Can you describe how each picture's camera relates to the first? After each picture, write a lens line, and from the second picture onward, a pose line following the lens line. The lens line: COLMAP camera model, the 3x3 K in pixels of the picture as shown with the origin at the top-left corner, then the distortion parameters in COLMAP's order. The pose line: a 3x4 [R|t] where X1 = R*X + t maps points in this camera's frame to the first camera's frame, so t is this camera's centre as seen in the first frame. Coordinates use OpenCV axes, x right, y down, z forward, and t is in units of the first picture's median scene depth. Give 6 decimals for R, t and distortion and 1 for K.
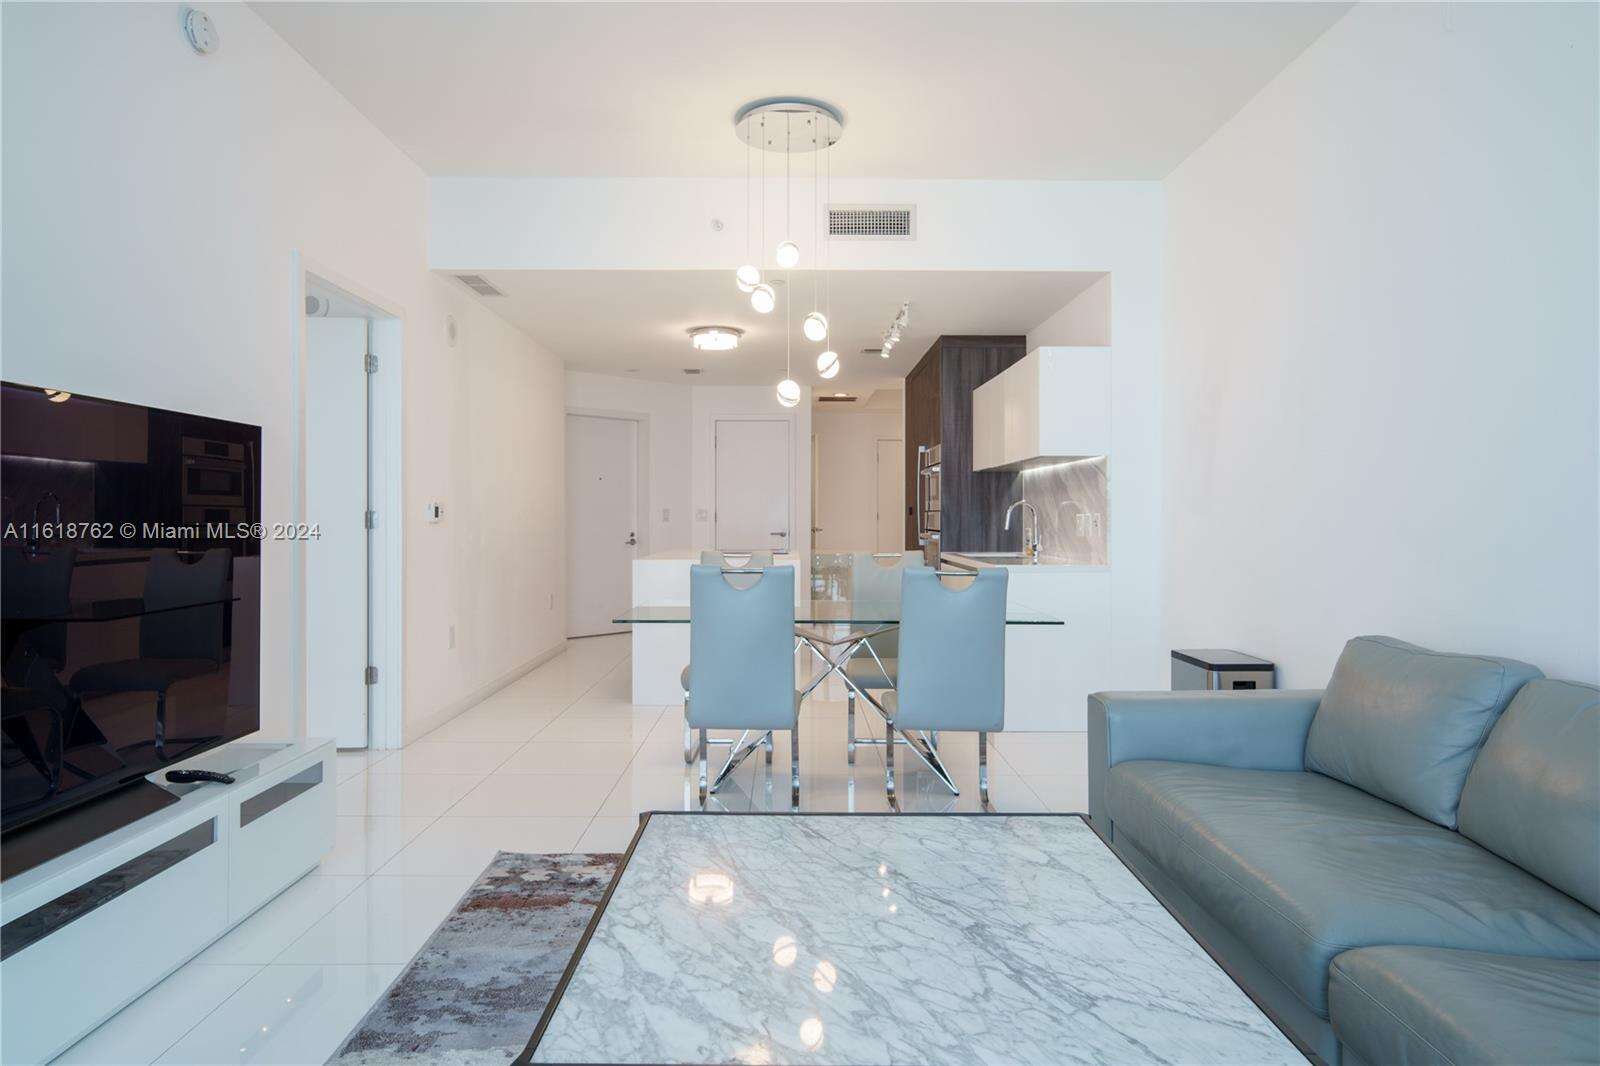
lens RADIAL K [[931.4, 0, 797.1], [0, 931.4, 519.6], [0, 0, 1]] dist [-0.000500, 0.002311]
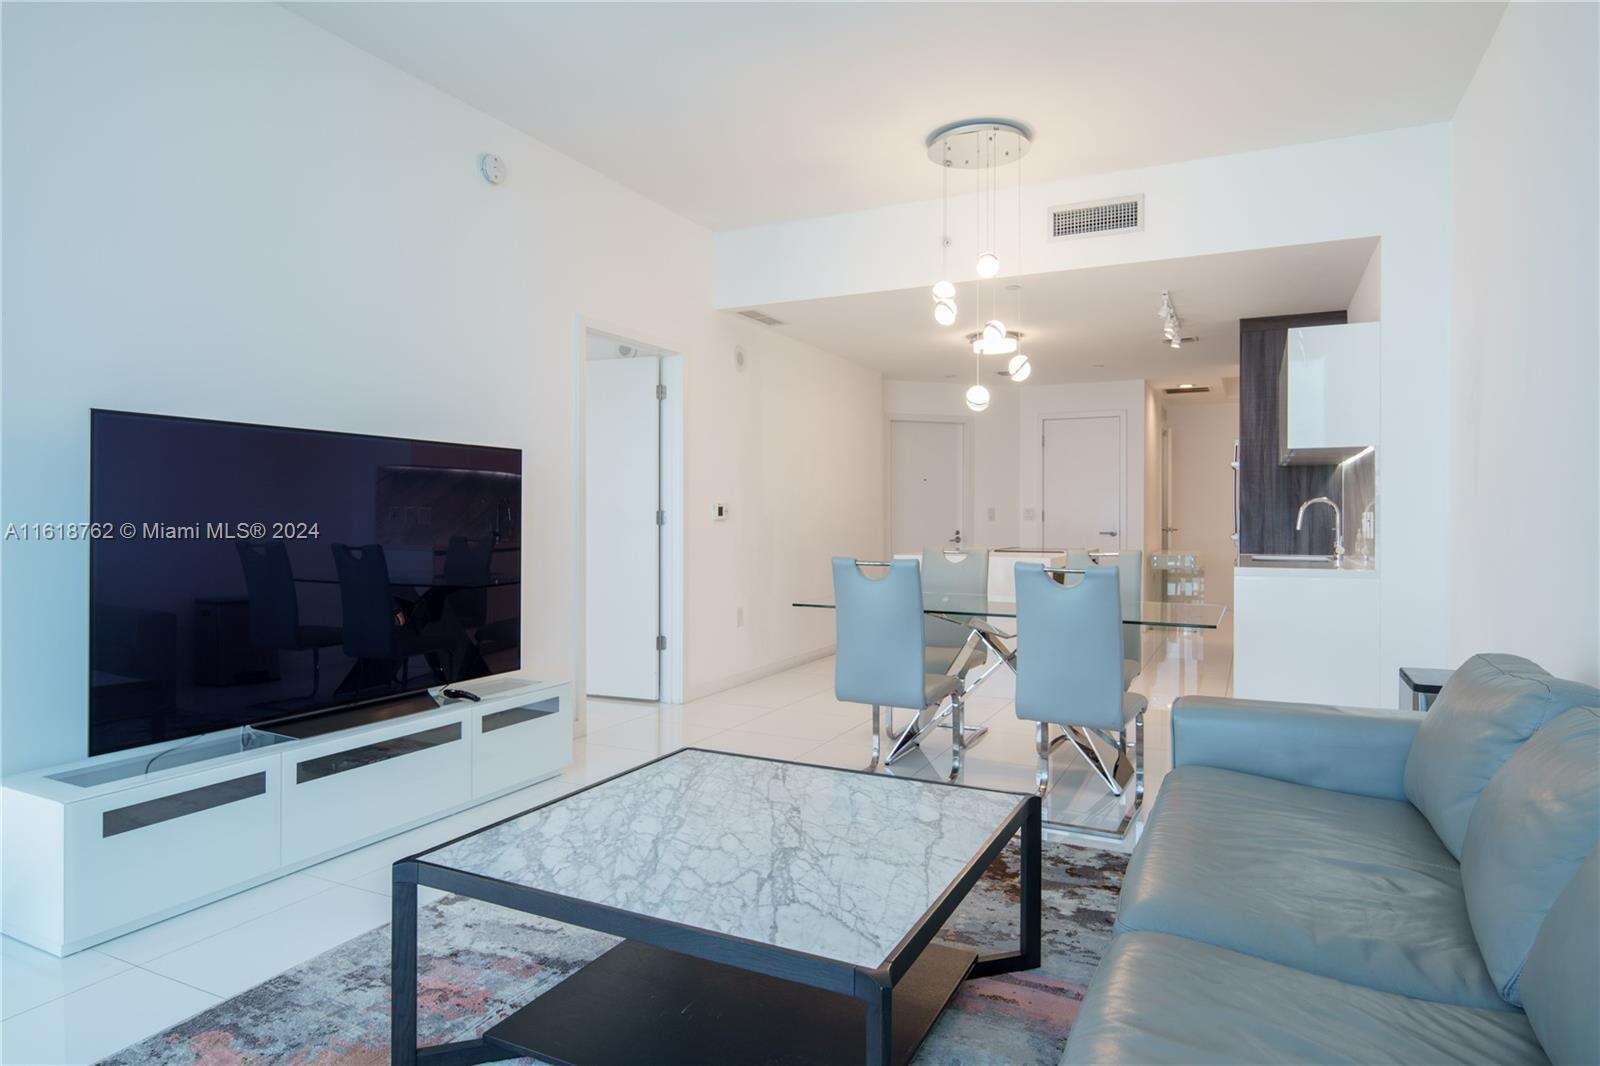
lens RADIAL K [[931.4, 0, 797.1], [0, 931.4, 519.6], [0, 0, 1]] dist [-0.000500, 0.002311]
pose [[0.894846, 0.002266, -0.446369, 0.260037], [-0.001928, 0.999997, 0.001211, 0.000986], [0.446371, -0.000223, 0.894848, -0.032664]]
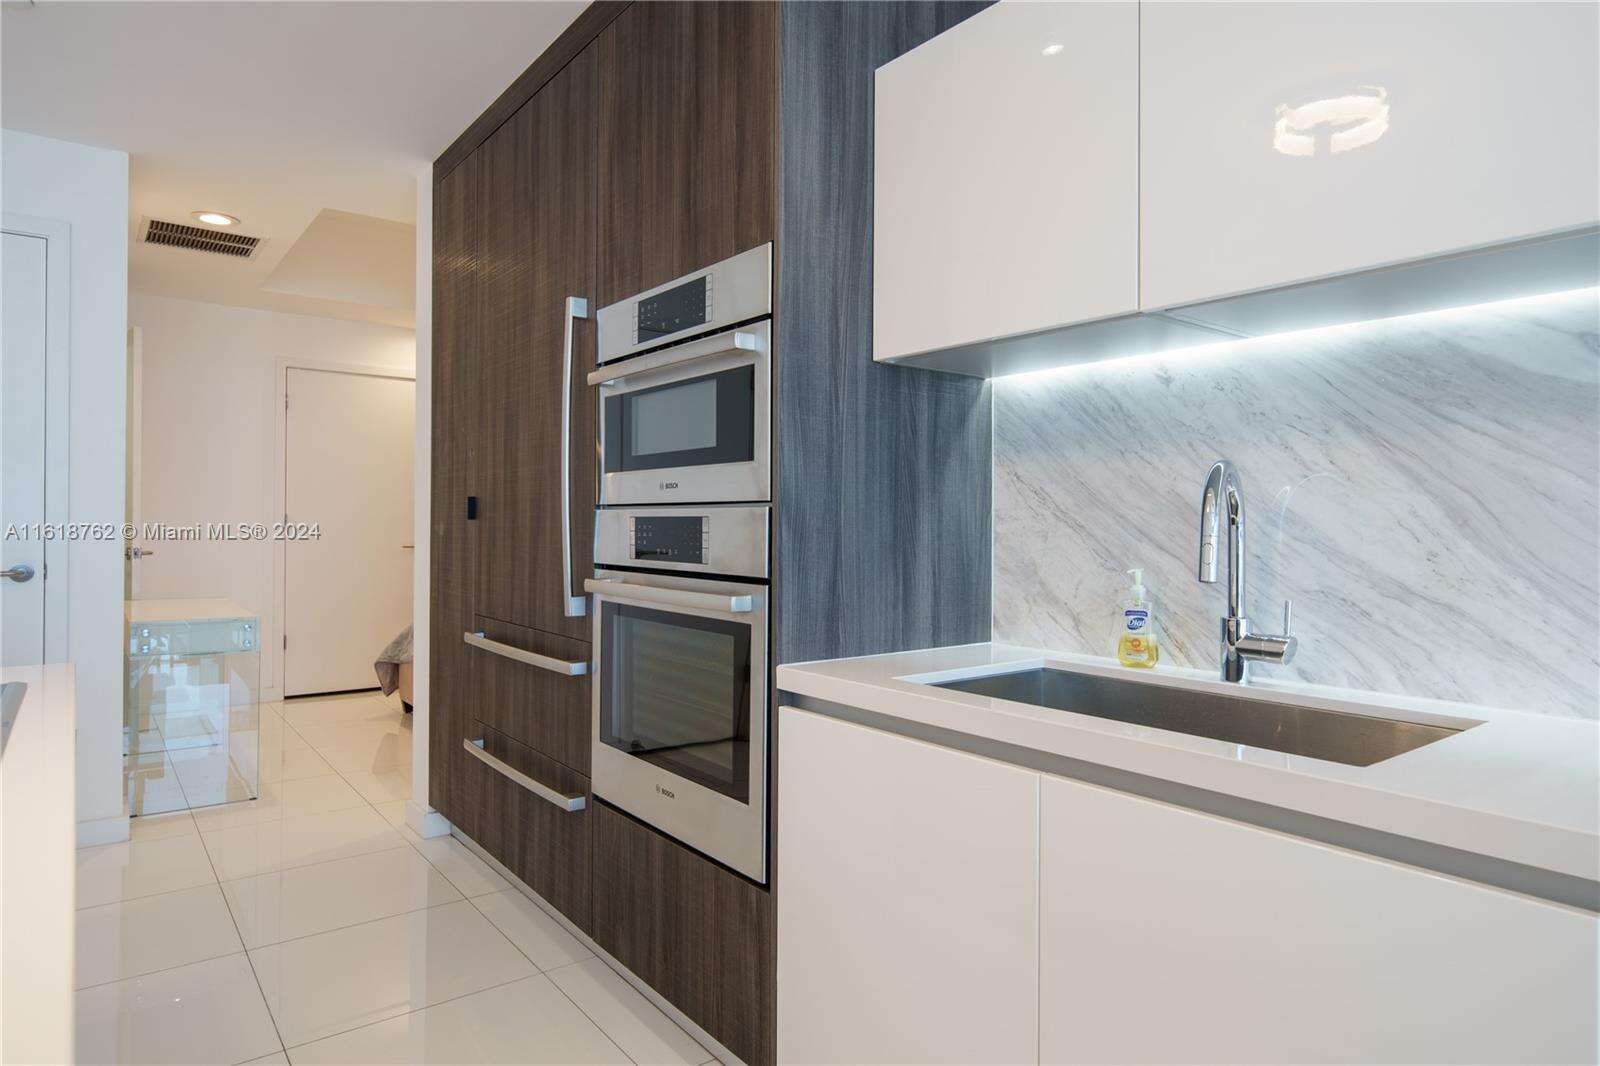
lens RADIAL K [[931.4, 0, 797.1], [0, 931.4, 519.6], [0, 0, 1]] dist [-0.000500, 0.002311]
pose [[0.794503, 0.004184, 0.607246, 0.005012], [-0.000971, 0.999984, -0.005620, -0.004862], [-0.607260, 0.003875, 0.794494, 1.186141]]
